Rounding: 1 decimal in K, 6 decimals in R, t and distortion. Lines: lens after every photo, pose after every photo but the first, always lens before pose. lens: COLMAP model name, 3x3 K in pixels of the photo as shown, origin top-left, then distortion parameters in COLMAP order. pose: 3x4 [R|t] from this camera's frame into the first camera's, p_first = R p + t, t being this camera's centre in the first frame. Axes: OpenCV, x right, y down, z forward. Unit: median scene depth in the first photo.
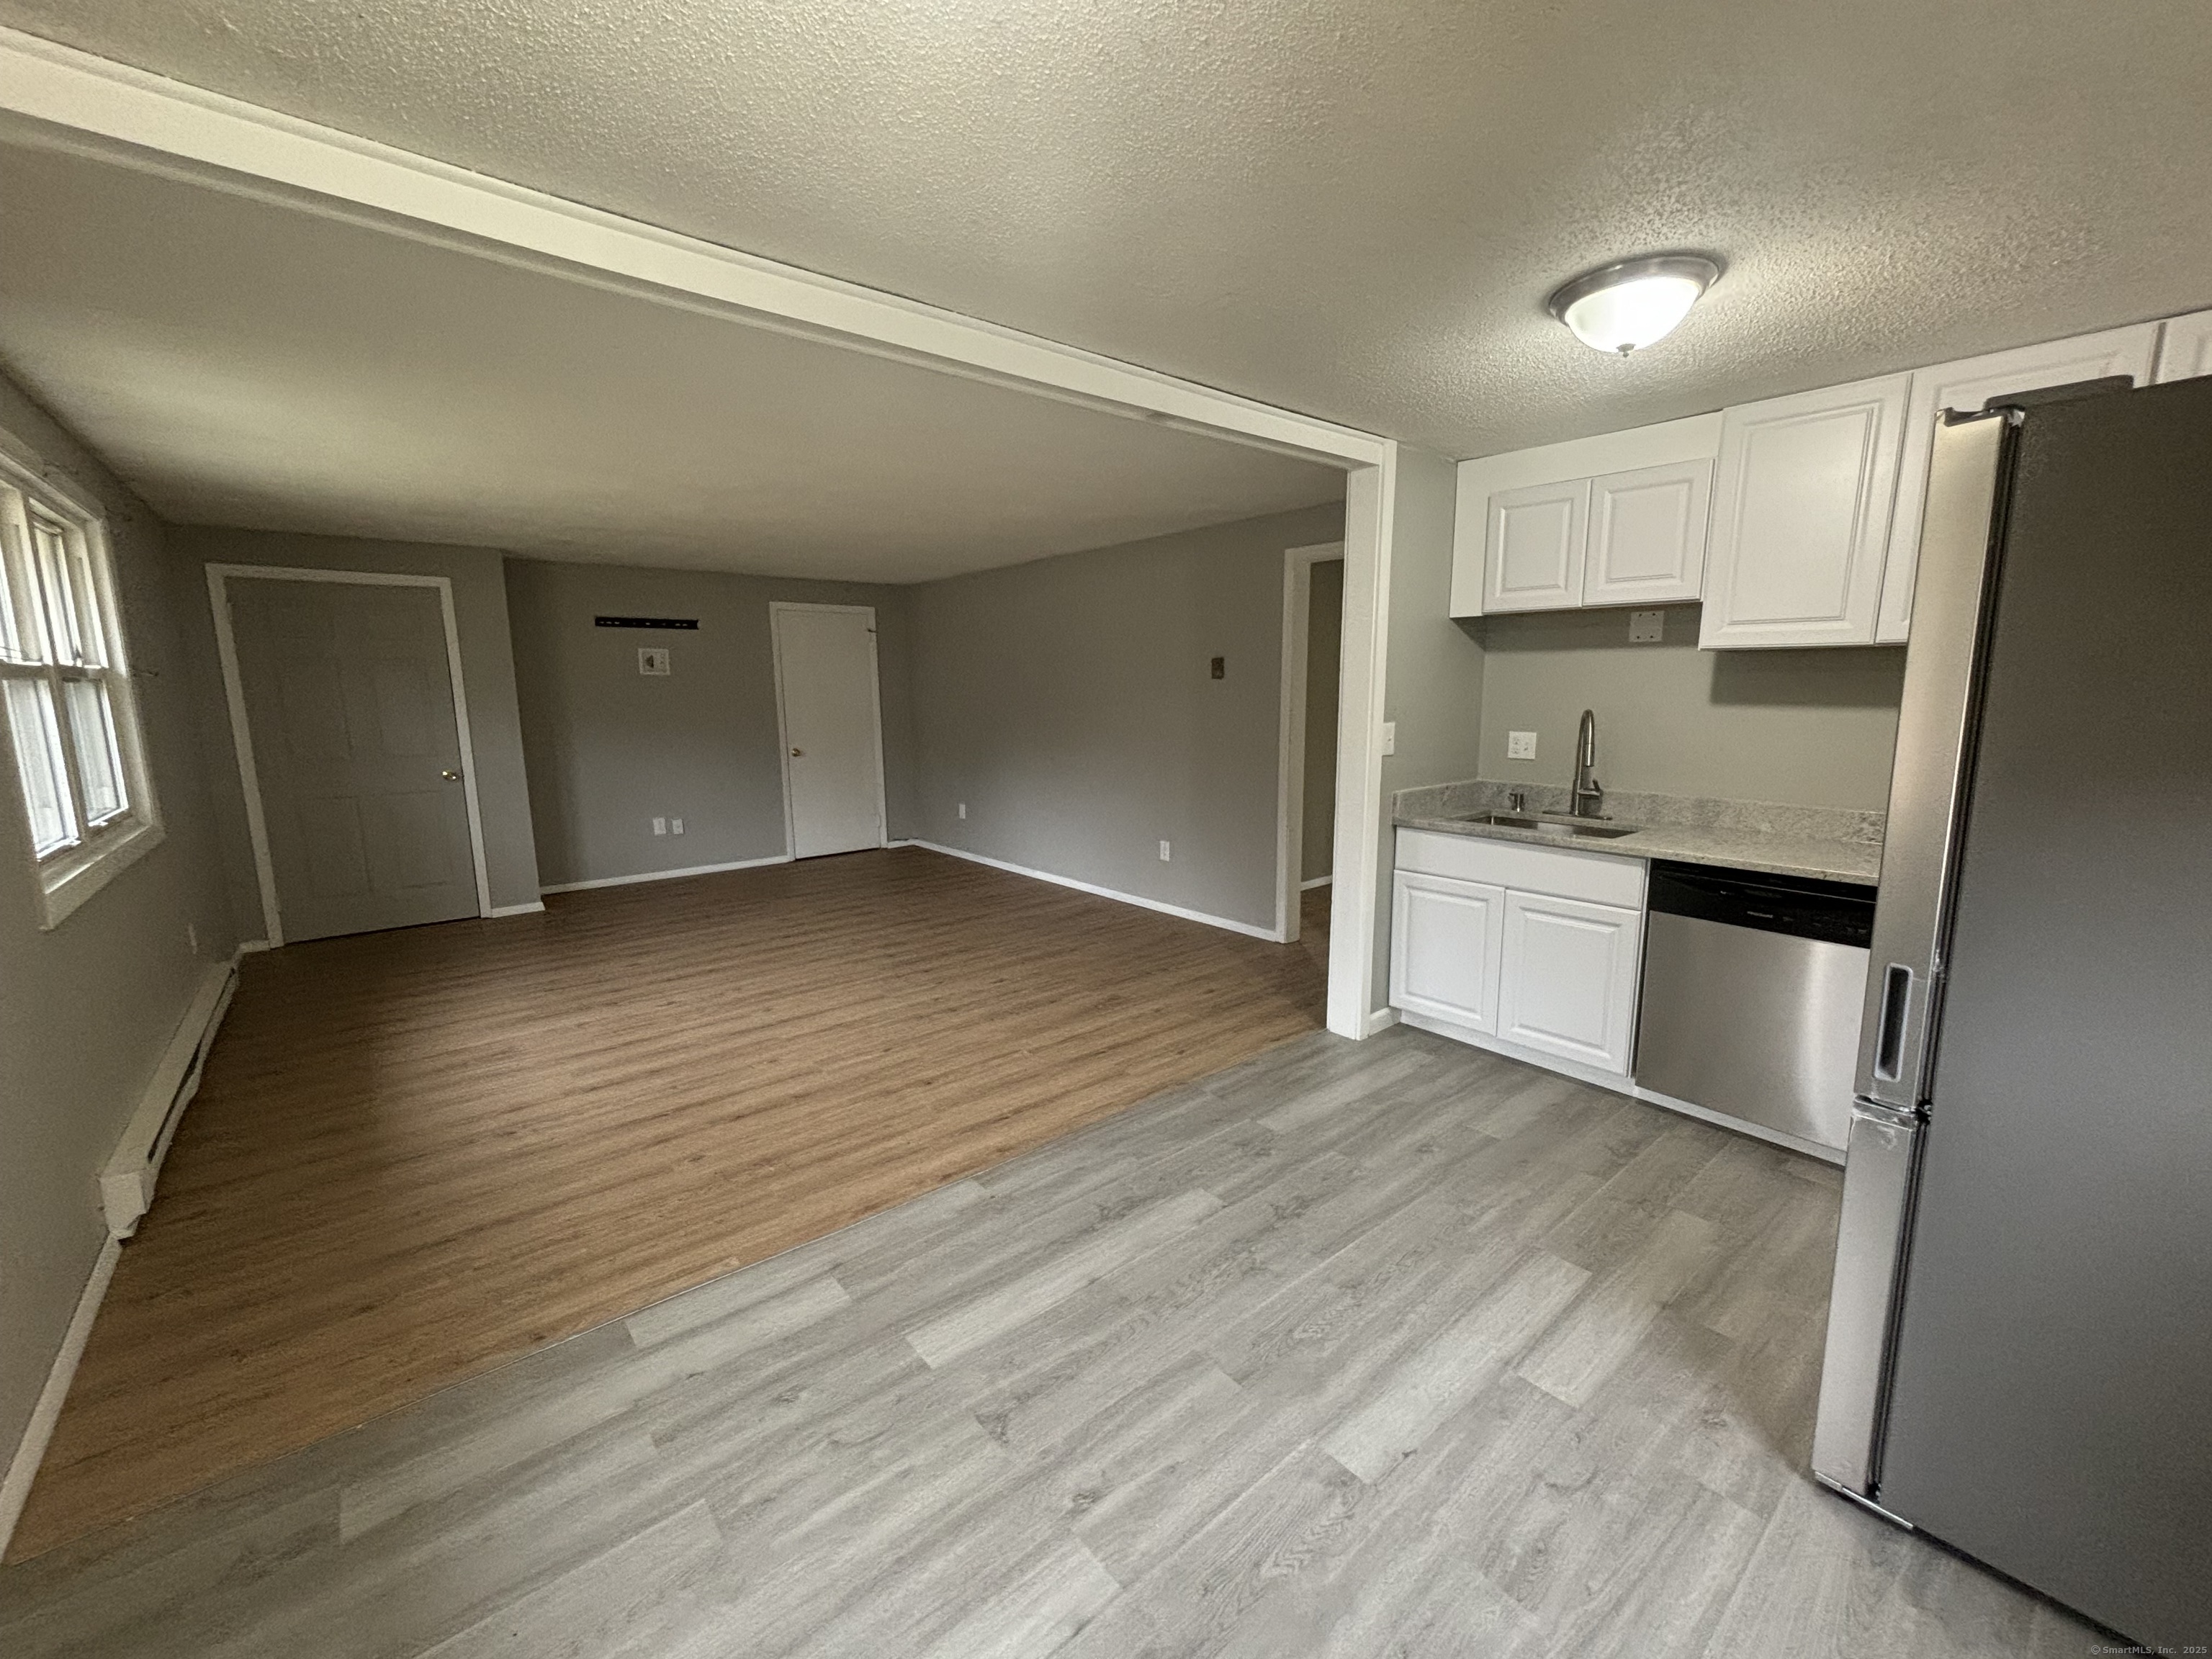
lens RADIAL K [[888.4, 0, 1105.7], [0, 888.4, 834.5], [0, 0, 1]] dist [0.002411, -0.000389]
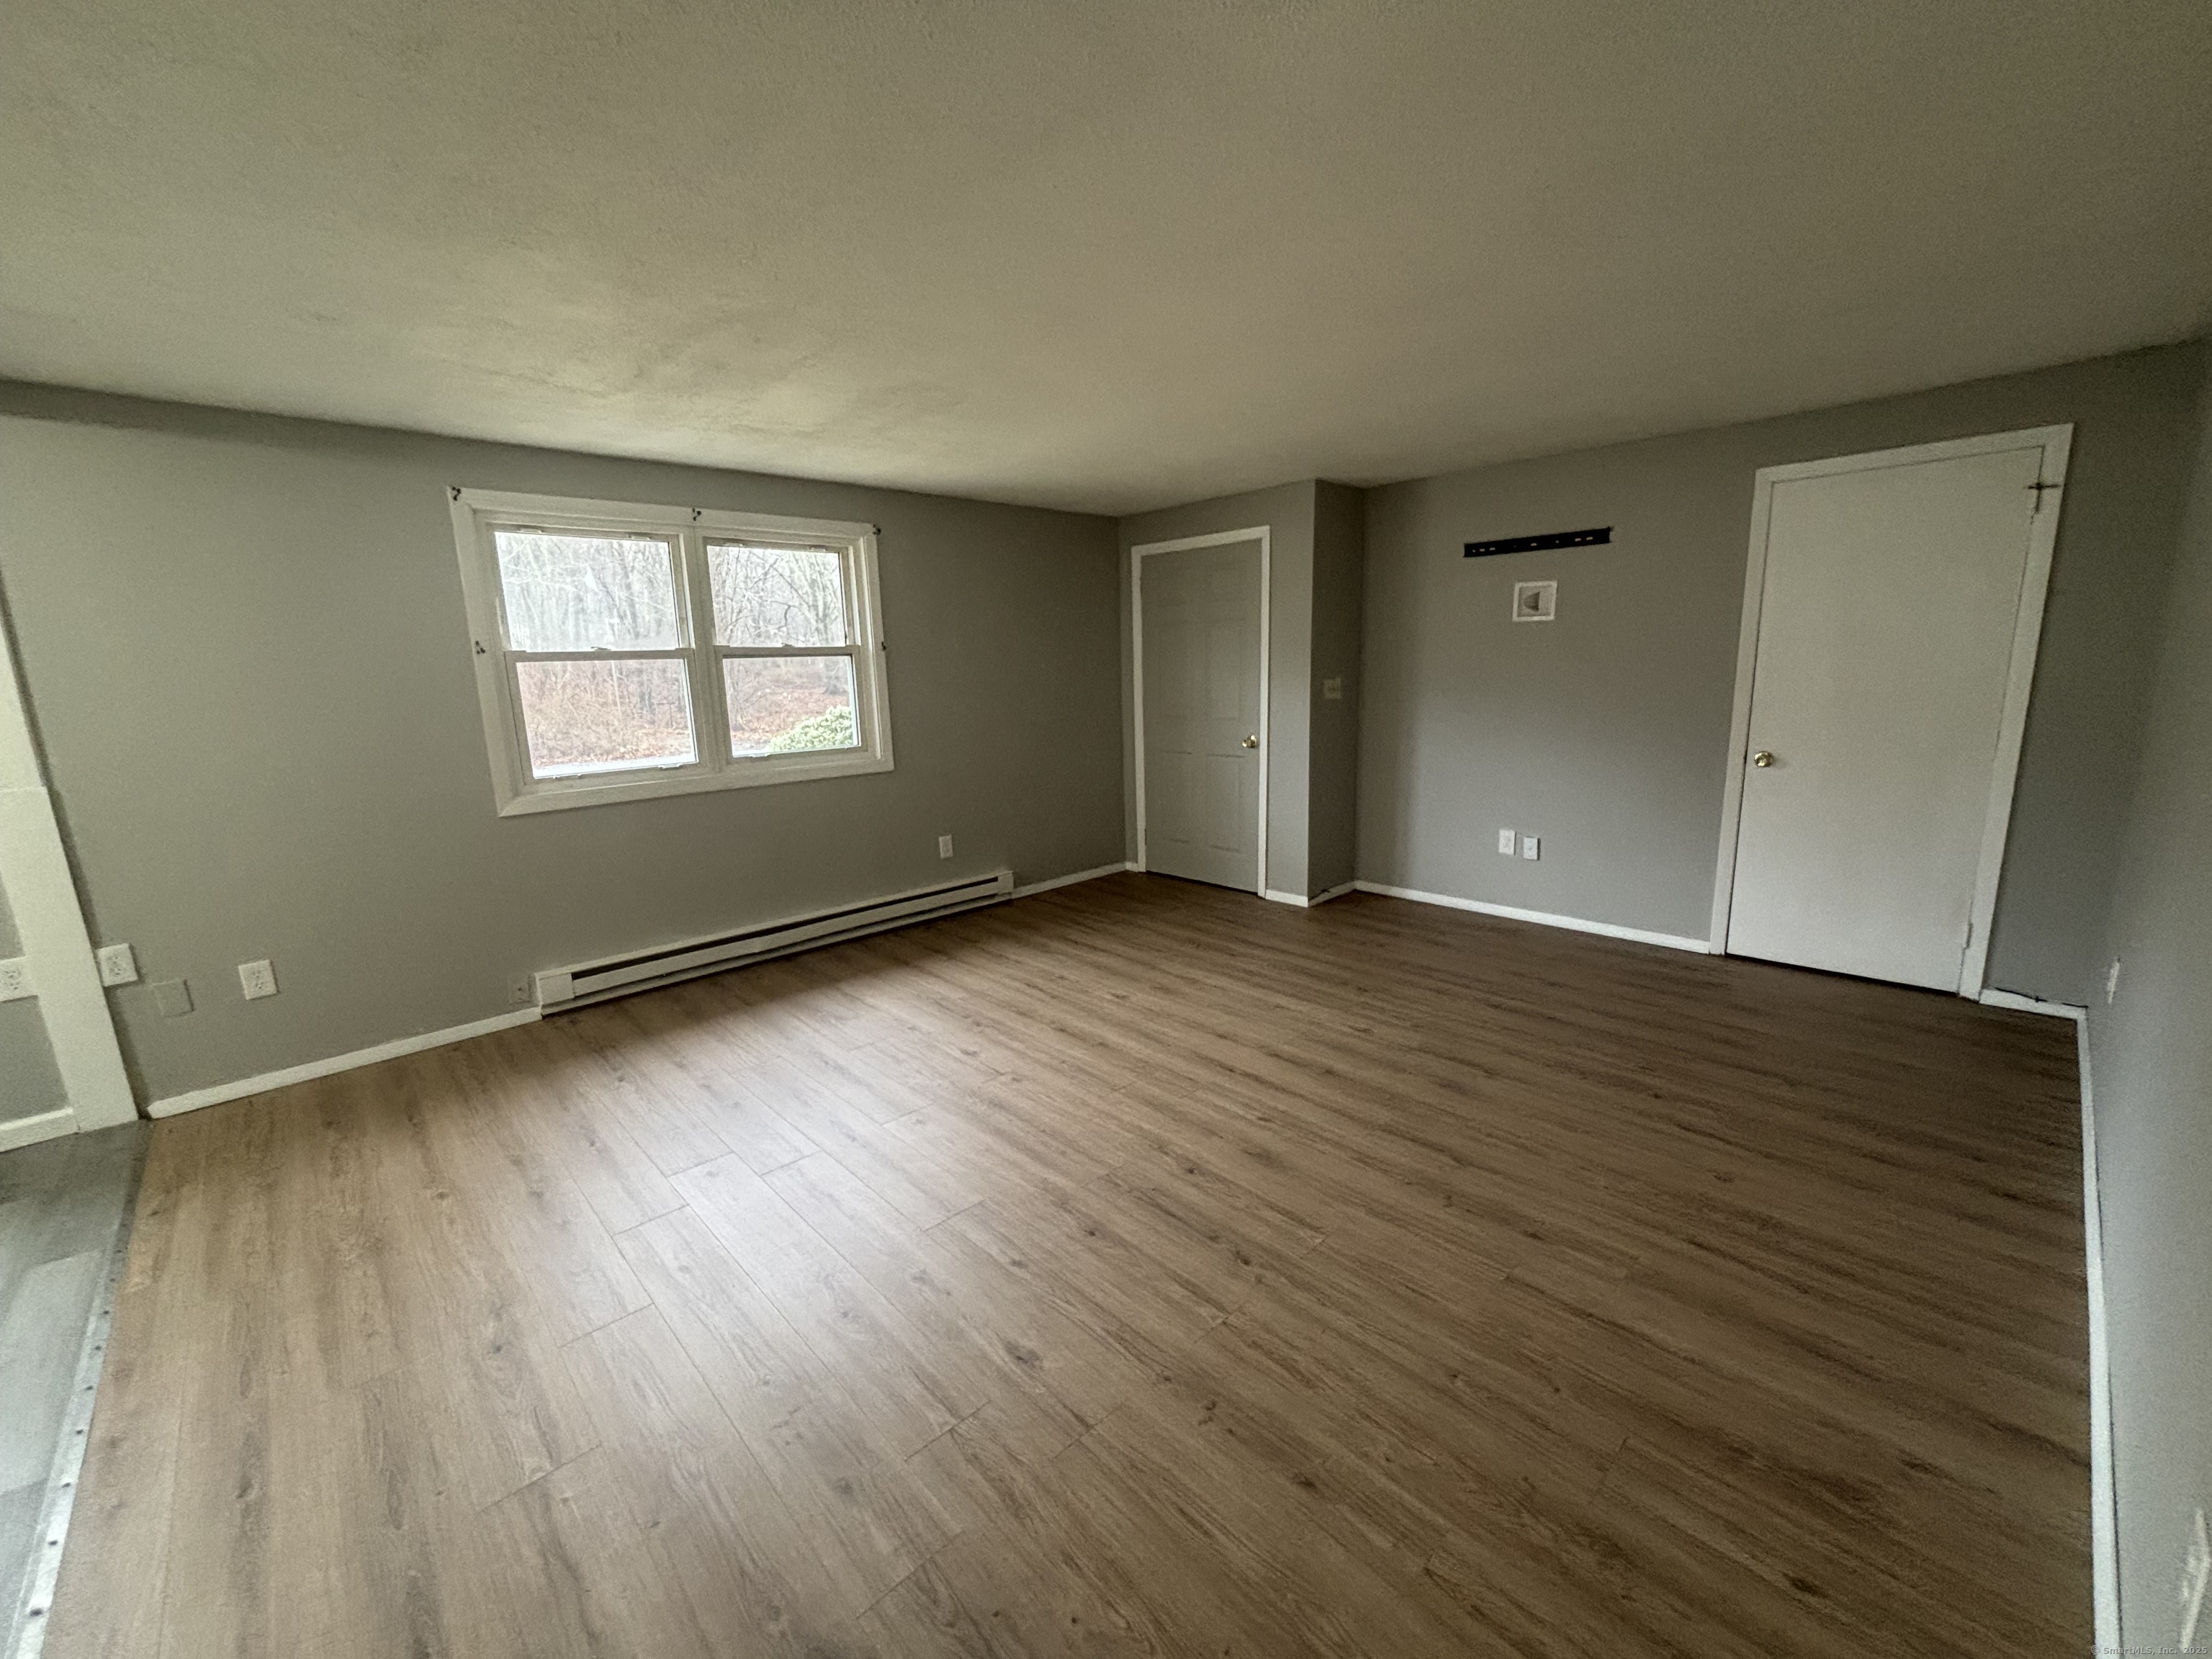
lens RADIAL K [[888.4, 0, 1105.7], [0, 888.4, 834.5], [0, 0, 1]] dist [0.002411, -0.000389]
pose [[0.062530, 0.198604, -0.978083, 0.281851], [-0.135842, 0.972574, 0.188801, -0.183093], [0.988755, 0.121059, 0.087794, 1.108120]]
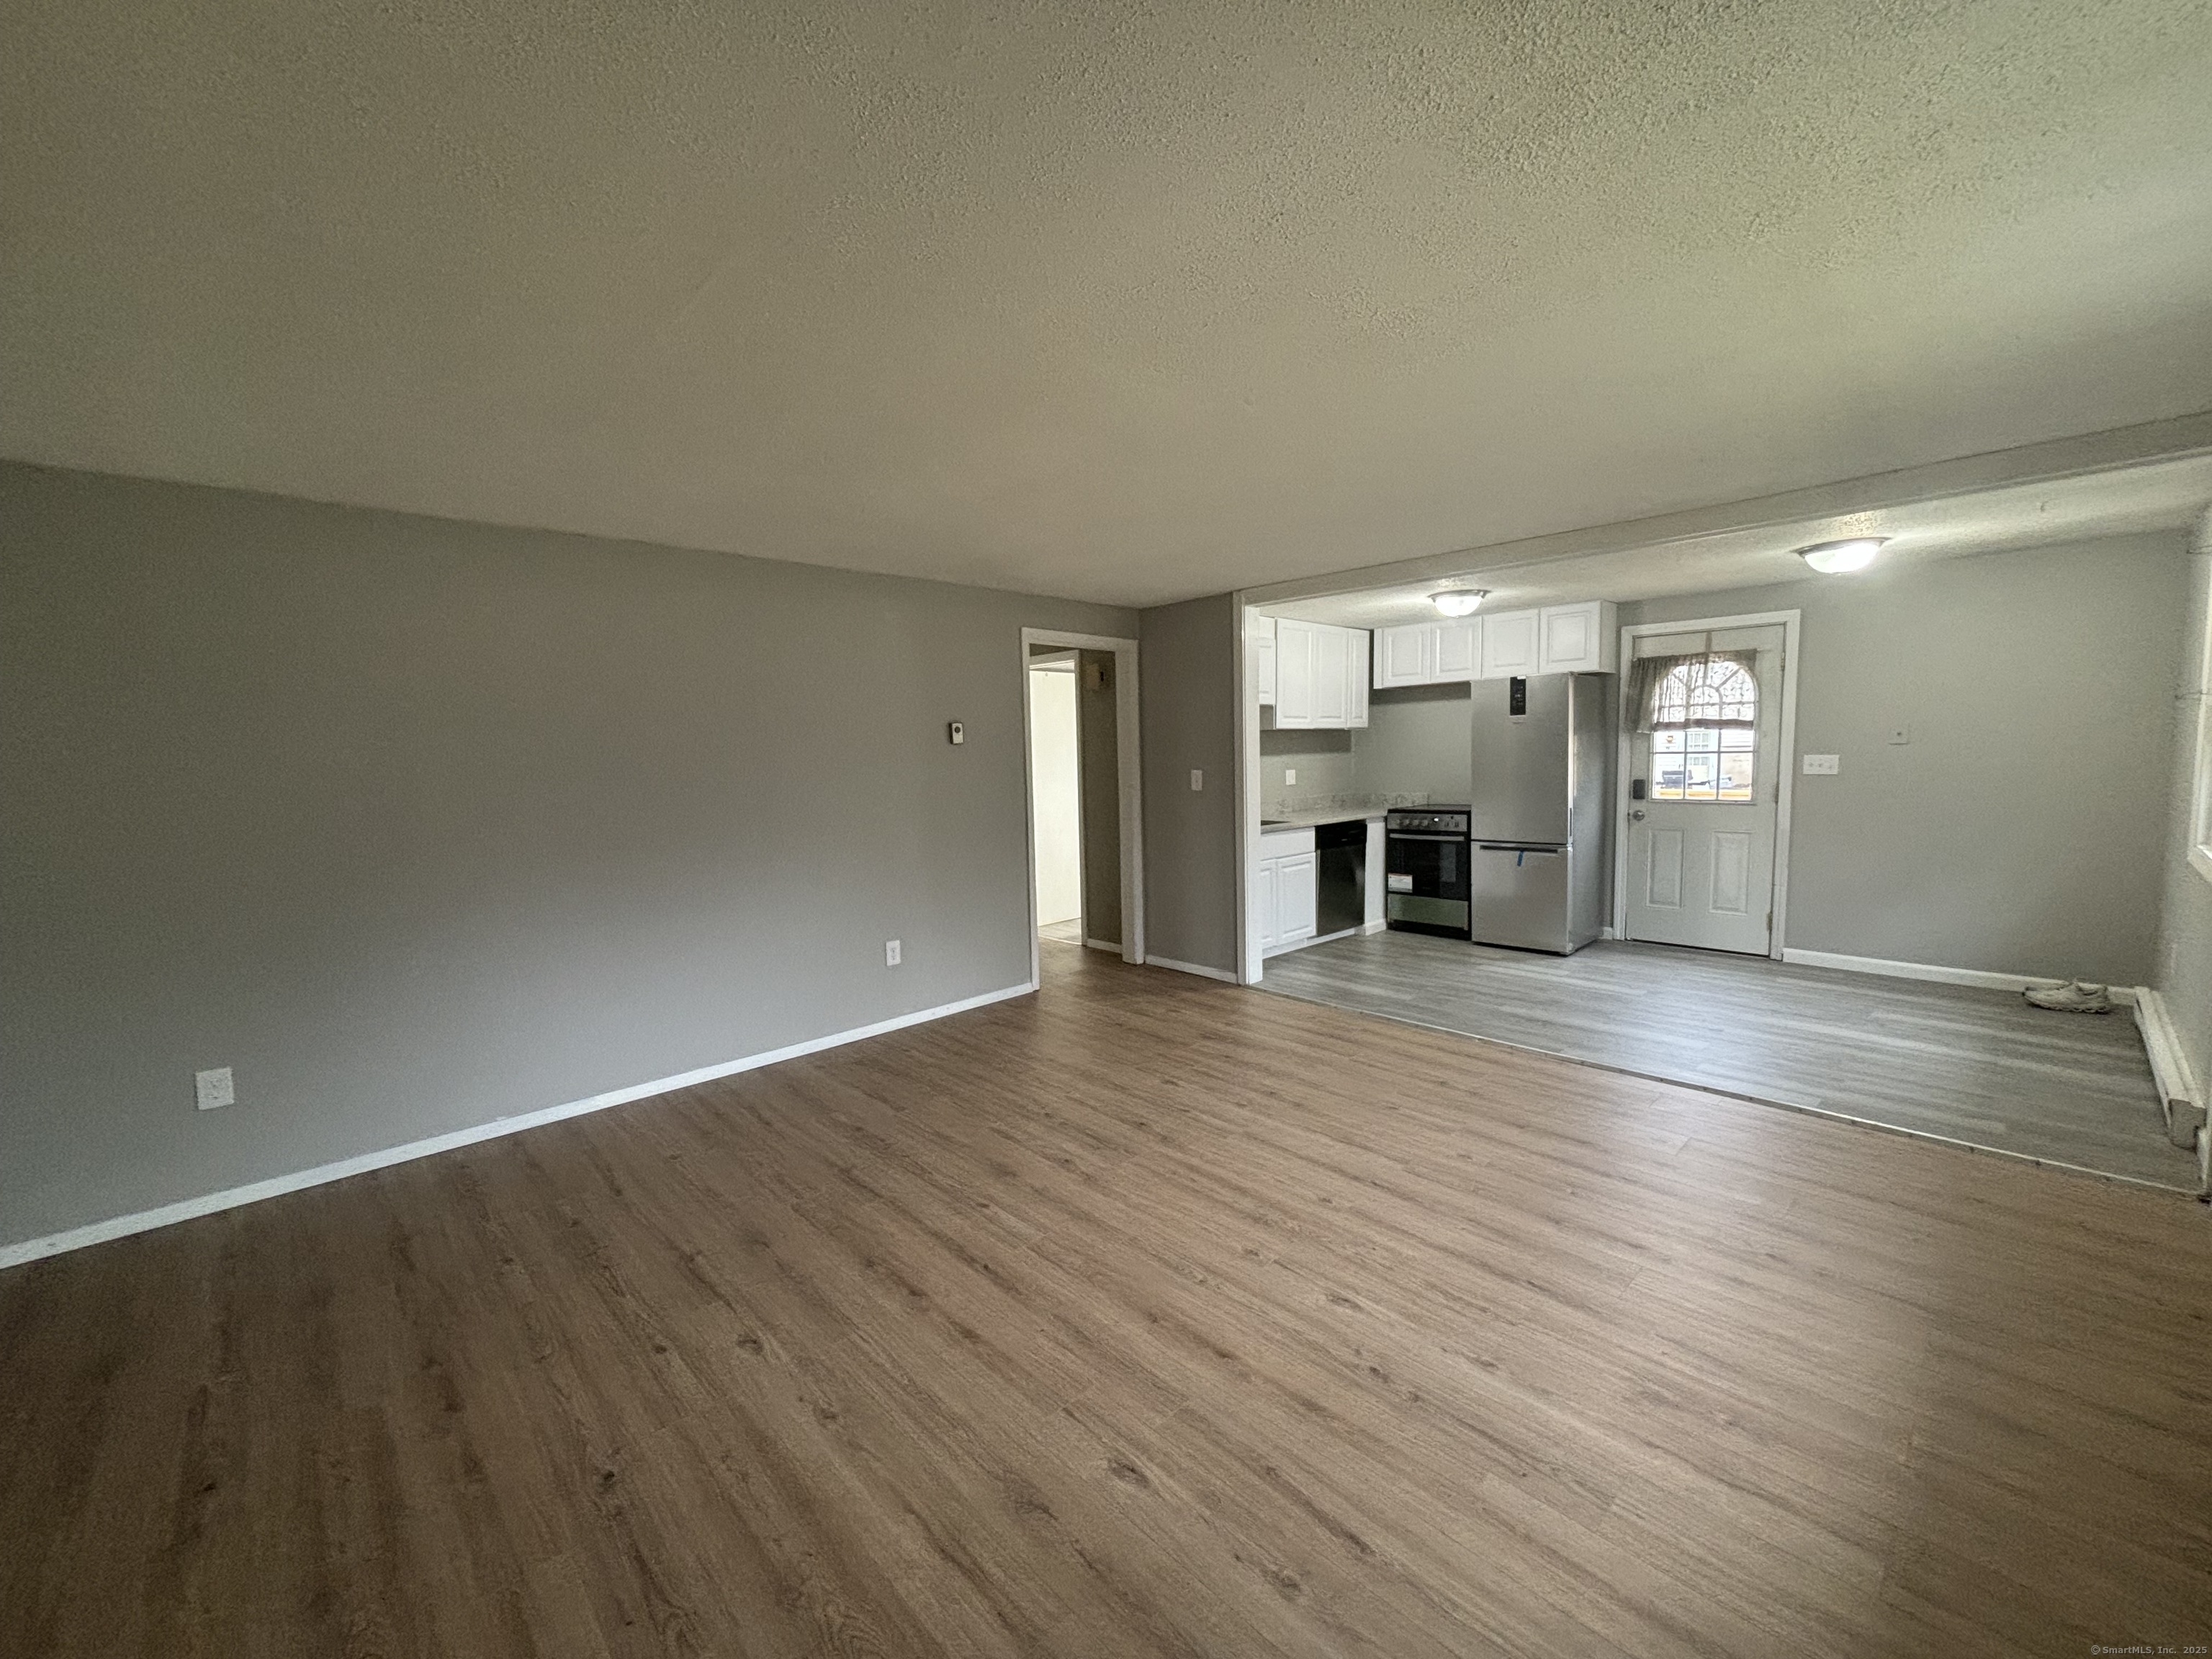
lens RADIAL K [[888.4, 0, 1105.7], [0, 888.4, 834.5], [0, 0, 1]] dist [0.002411, -0.000389]
pose [[-0.062525, -0.088327, 0.994127, -1.088966], [0.189543, 0.976897, 0.098717, -0.192033], [-0.979880, 0.194602, -0.044339, 1.201022]]
